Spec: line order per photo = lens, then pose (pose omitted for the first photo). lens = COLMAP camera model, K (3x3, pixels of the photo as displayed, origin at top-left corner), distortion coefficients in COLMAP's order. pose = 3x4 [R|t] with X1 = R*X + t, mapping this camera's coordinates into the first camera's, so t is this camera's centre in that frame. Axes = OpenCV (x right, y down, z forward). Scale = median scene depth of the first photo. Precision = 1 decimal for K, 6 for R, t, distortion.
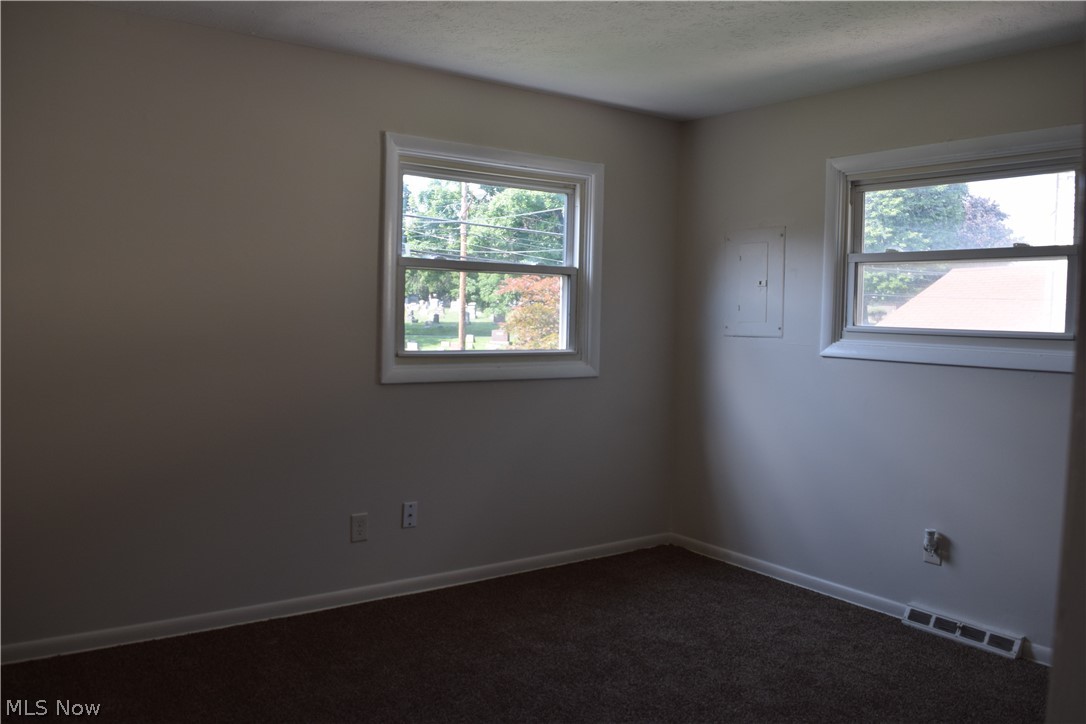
lens RADIAL K [[865.7, 0, 543.0], [0, 865.7, 362.0], [0, 0, 1]] dist [-0.101329, 0.034141]
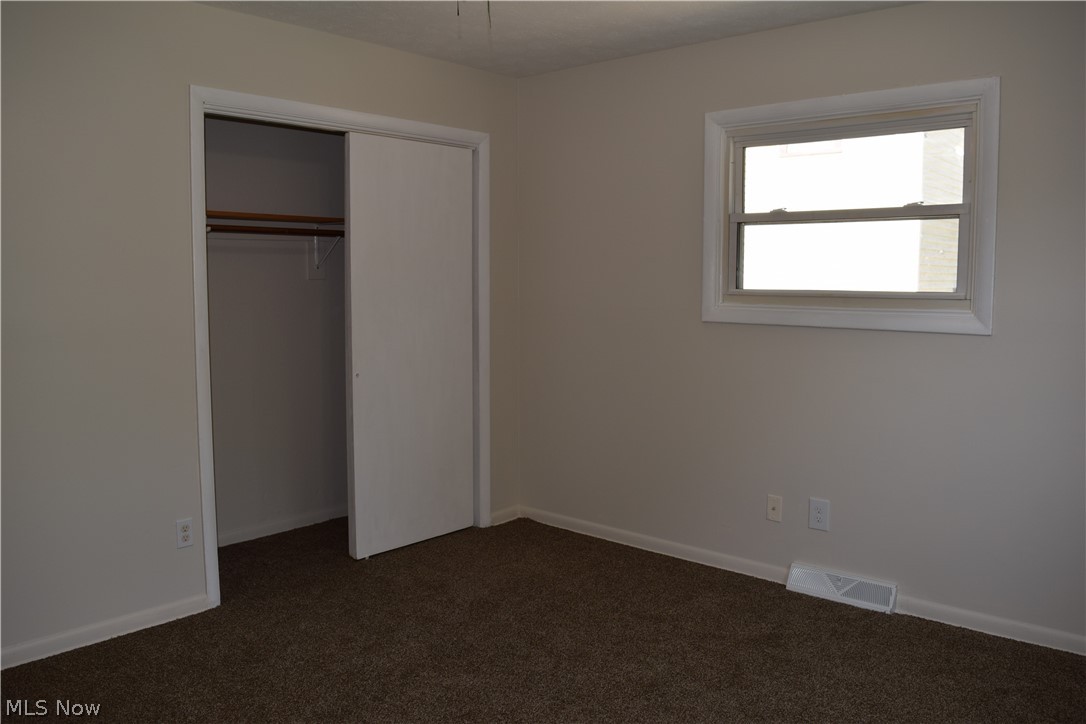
lens RADIAL K [[865.7, 0, 543.0], [0, 865.7, 362.0], [0, 0, 1]] dist [-0.101329, 0.034141]
pose [[0.972961, -0.037695, 0.227875, -0.264787], [0.028778, 0.998689, 0.042326, -0.026211], [-0.229172, -0.034624, 0.972770, 0.378596]]
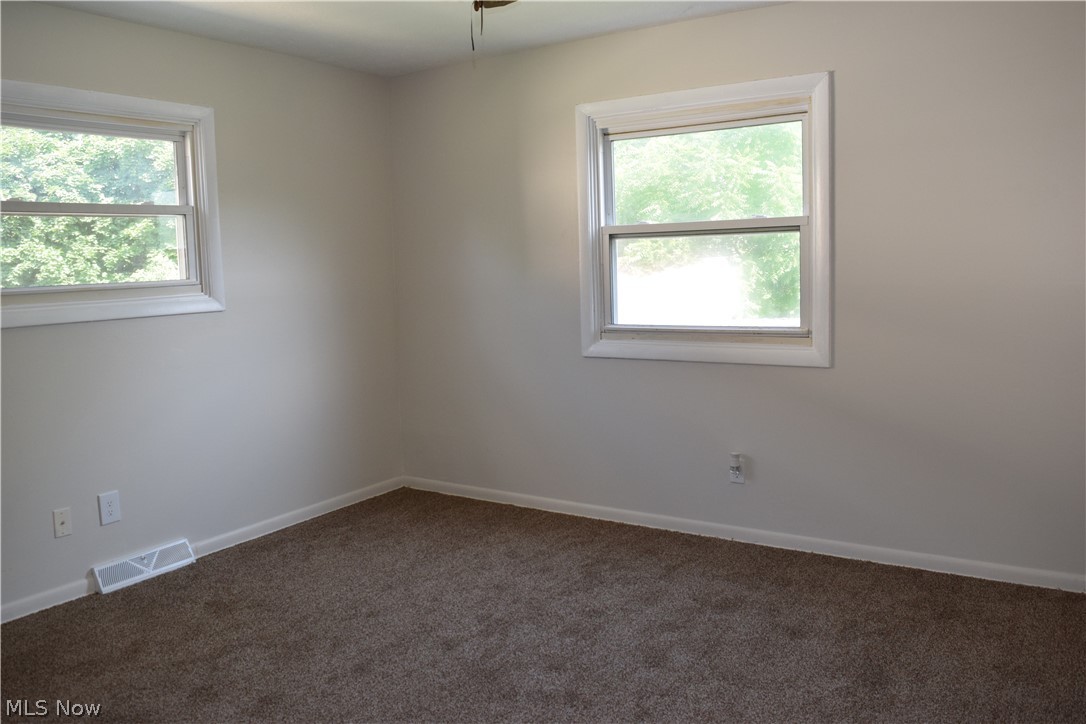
lens RADIAL K [[865.7, 0, 543.0], [0, 865.7, 362.0], [0, 0, 1]] dist [-0.101329, 0.034141]
pose [[-0.375309, -0.119394, 0.919178, -0.567594], [0.074895, 0.984521, 0.158461, -0.057899], [-0.923869, 0.128314, -0.360557, 0.801028]]
